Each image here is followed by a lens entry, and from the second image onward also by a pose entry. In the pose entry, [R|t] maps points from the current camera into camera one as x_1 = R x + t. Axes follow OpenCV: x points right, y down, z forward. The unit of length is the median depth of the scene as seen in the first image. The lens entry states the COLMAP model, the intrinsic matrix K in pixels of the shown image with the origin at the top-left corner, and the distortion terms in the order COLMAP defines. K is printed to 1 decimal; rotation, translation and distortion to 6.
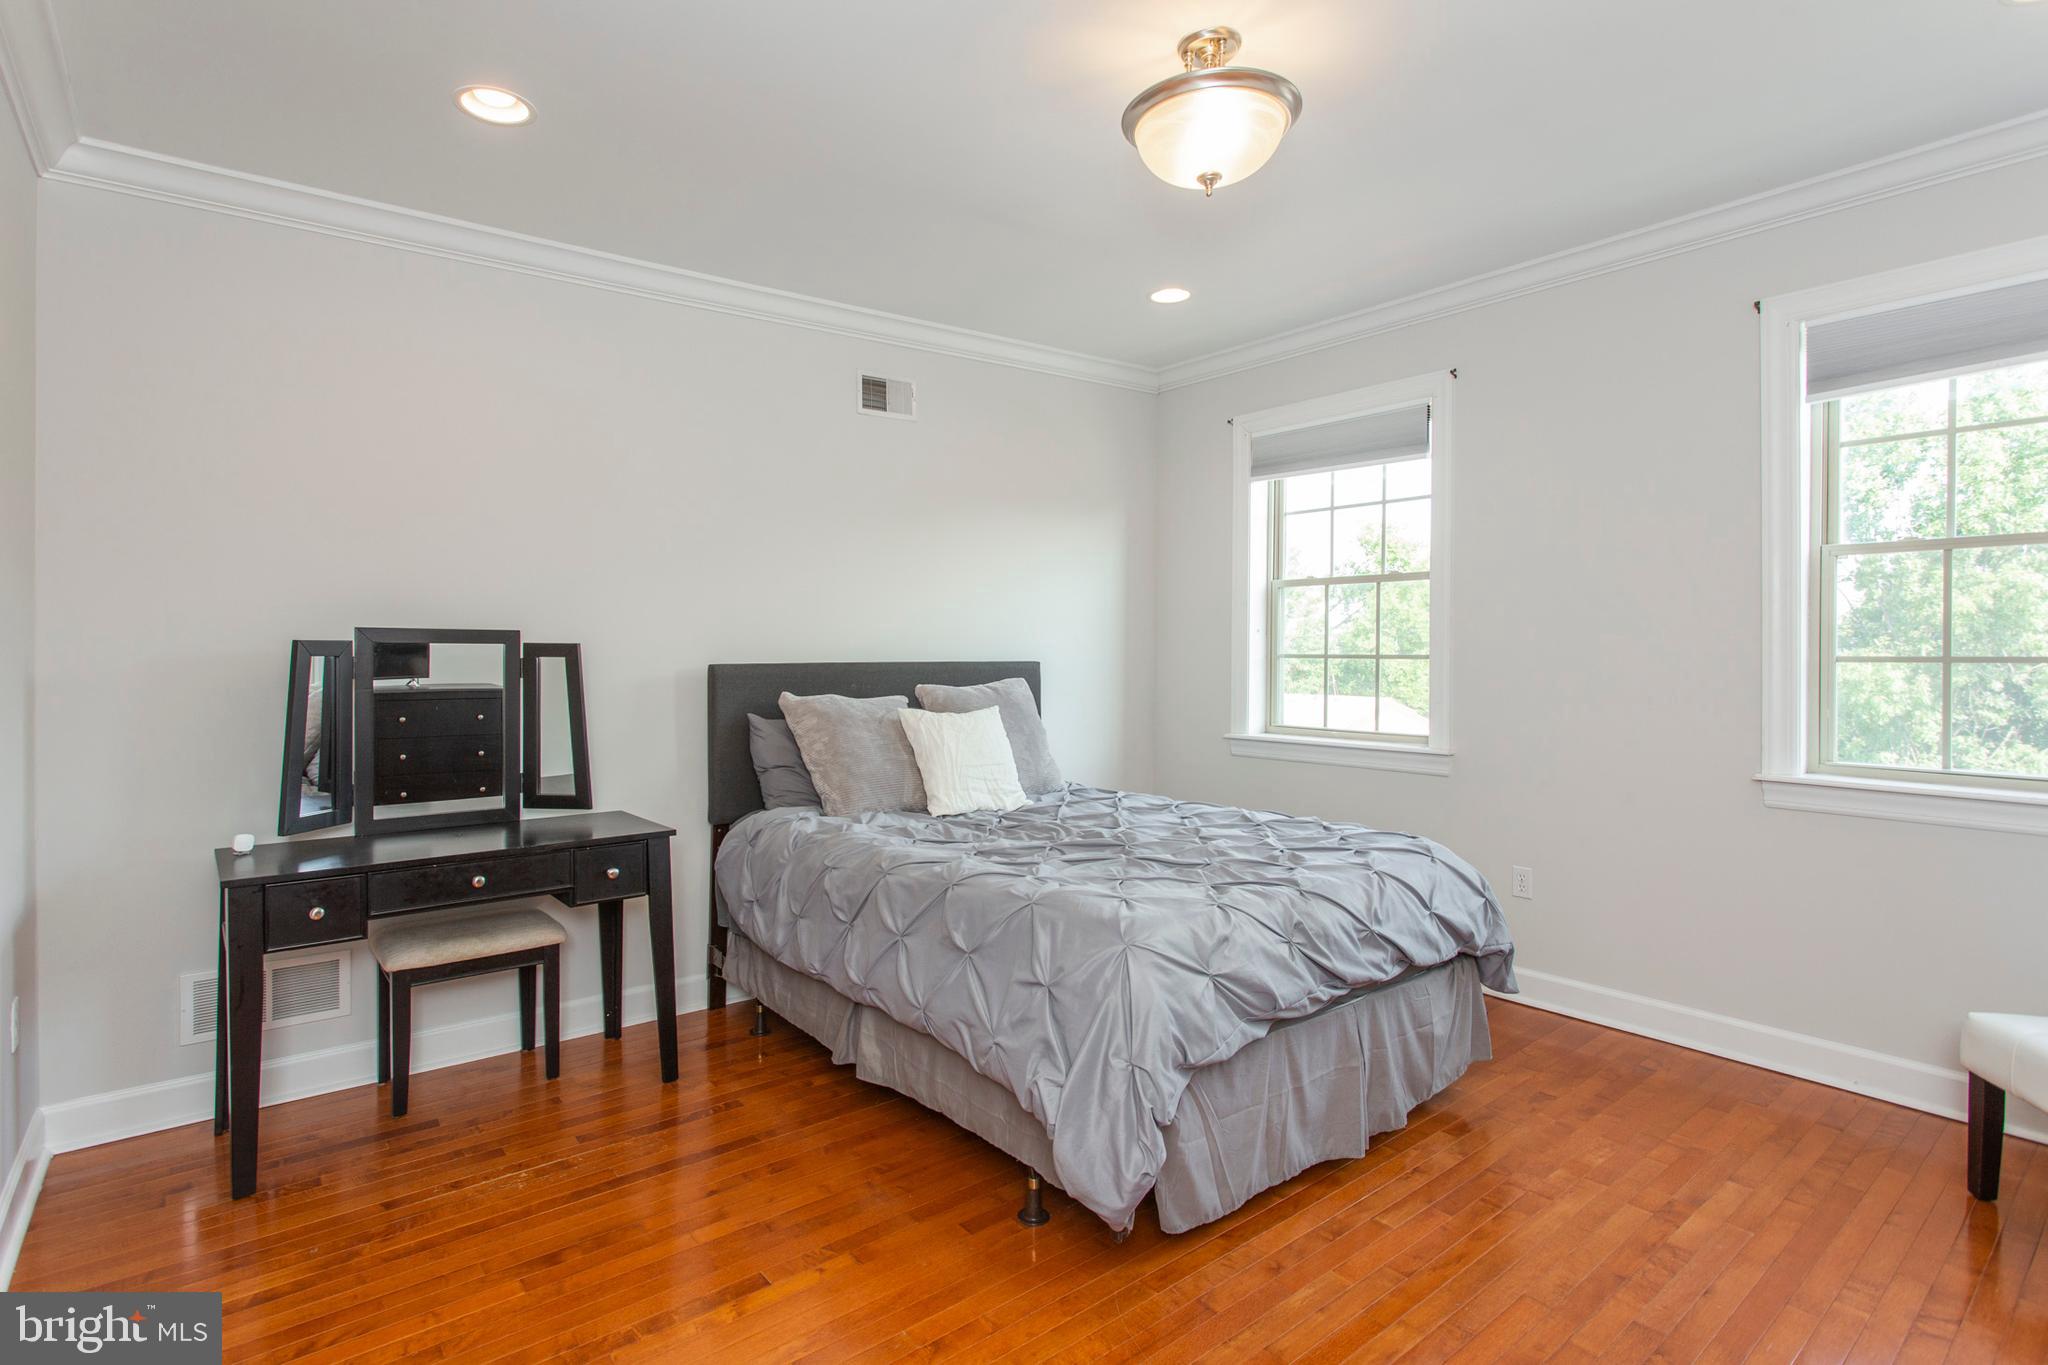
lens RADIAL K [[996.2, 0, 1001.4], [0, 996.2, 657.0], [0, 0, 1]] dist [-0.021626, 0.010273]
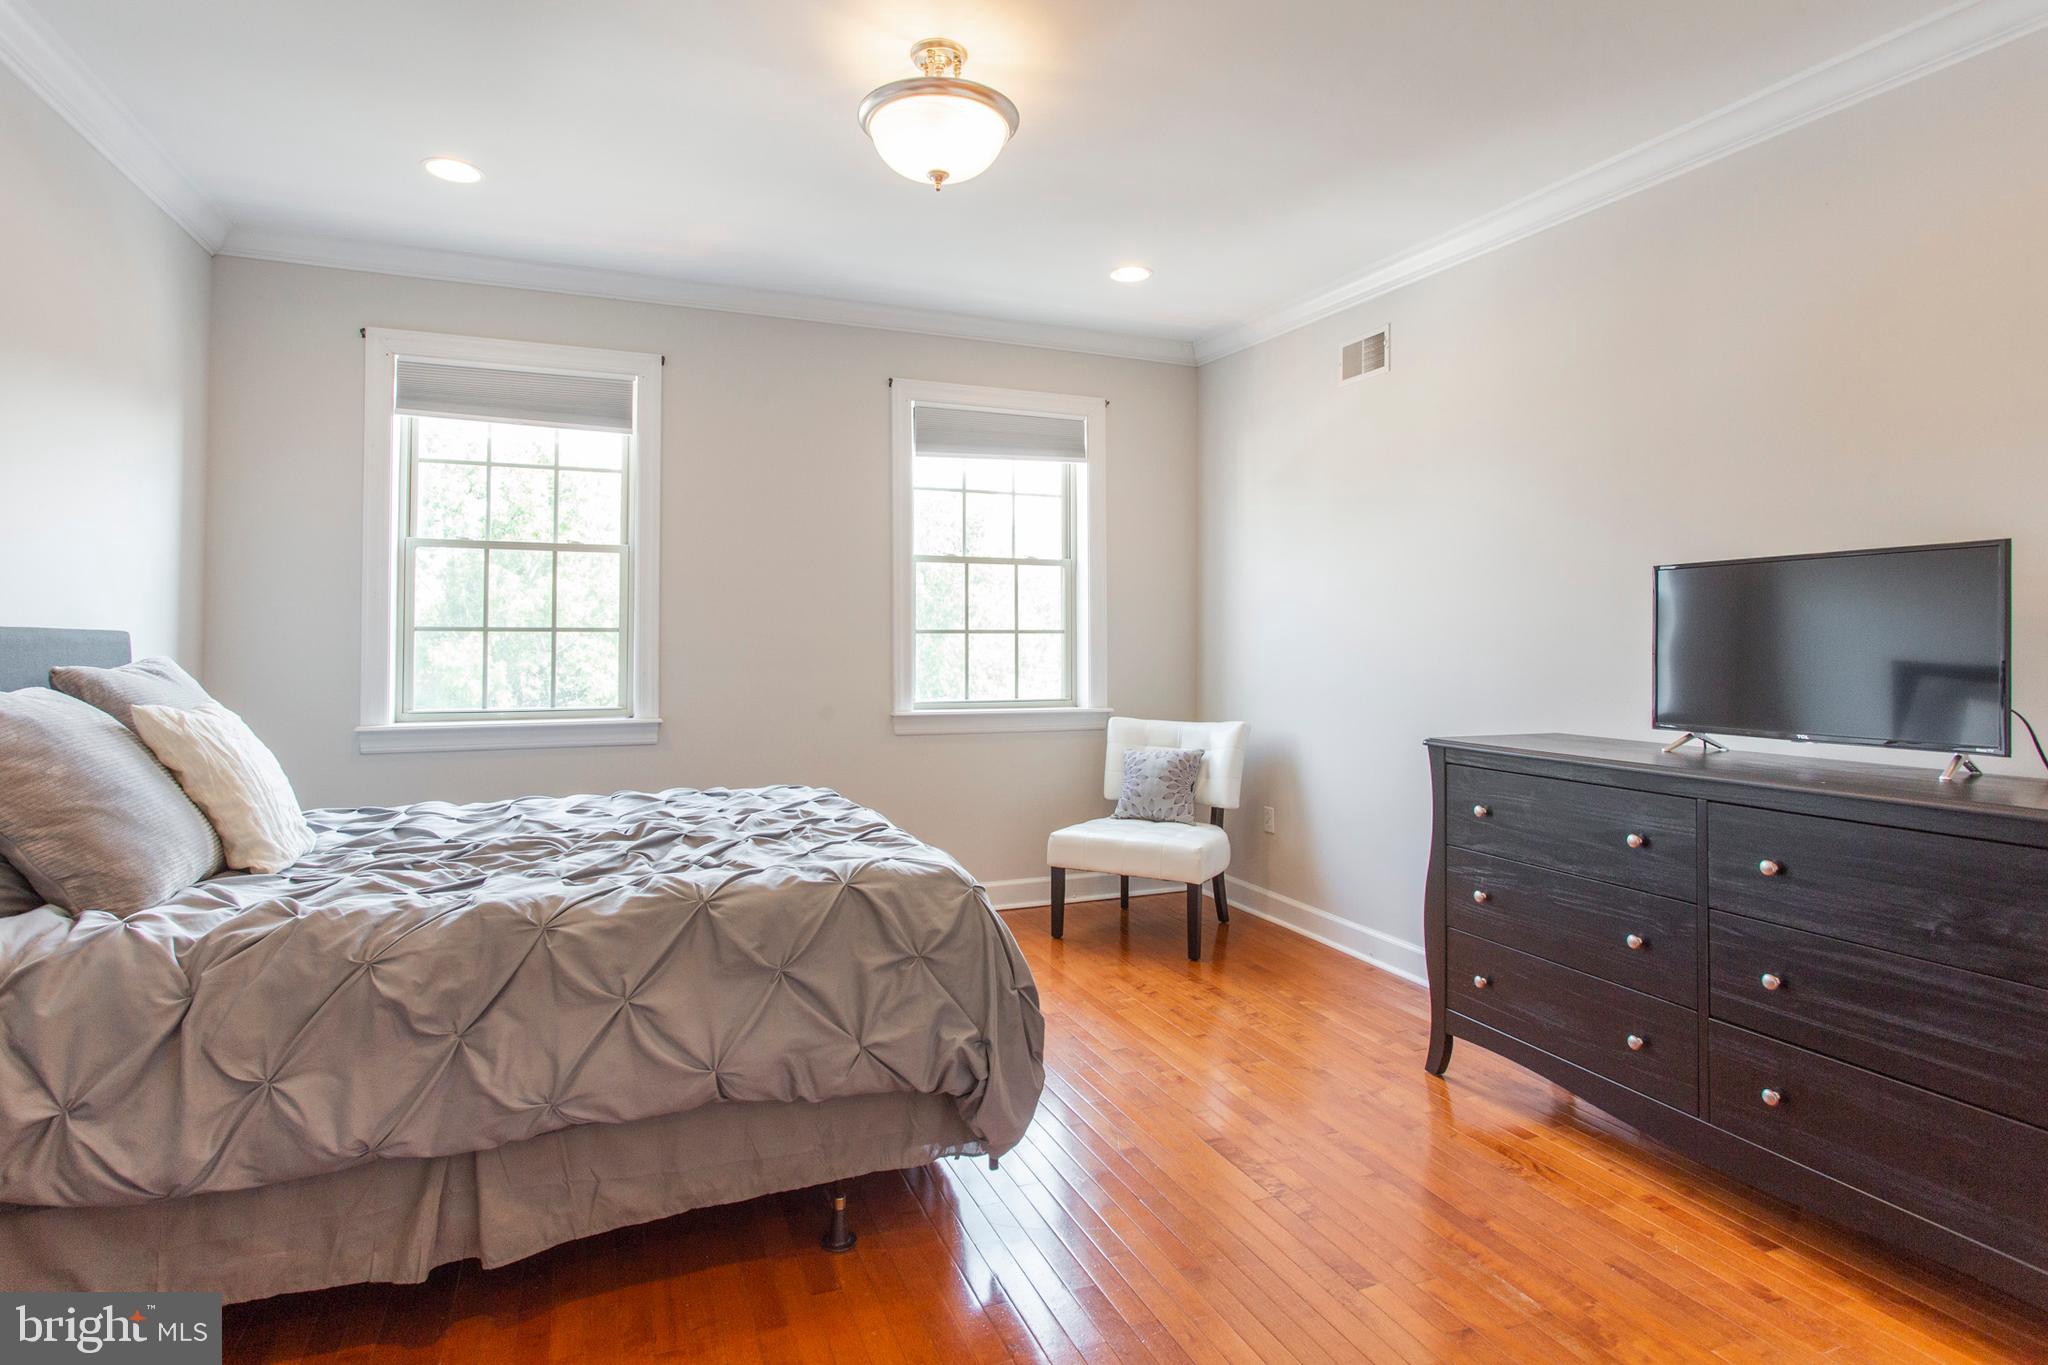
lens RADIAL K [[996.5, 0, 1017.2], [0, 996.5, 625.7], [0, 0, 1]] dist [-0.001583, -0.000359]
pose [[0.305315, 0.015958, 0.952118, -0.637011], [0.005266, 0.999816, -0.018446, 0.026069], [-0.952237, 0.010646, 0.305175, 0.468640]]
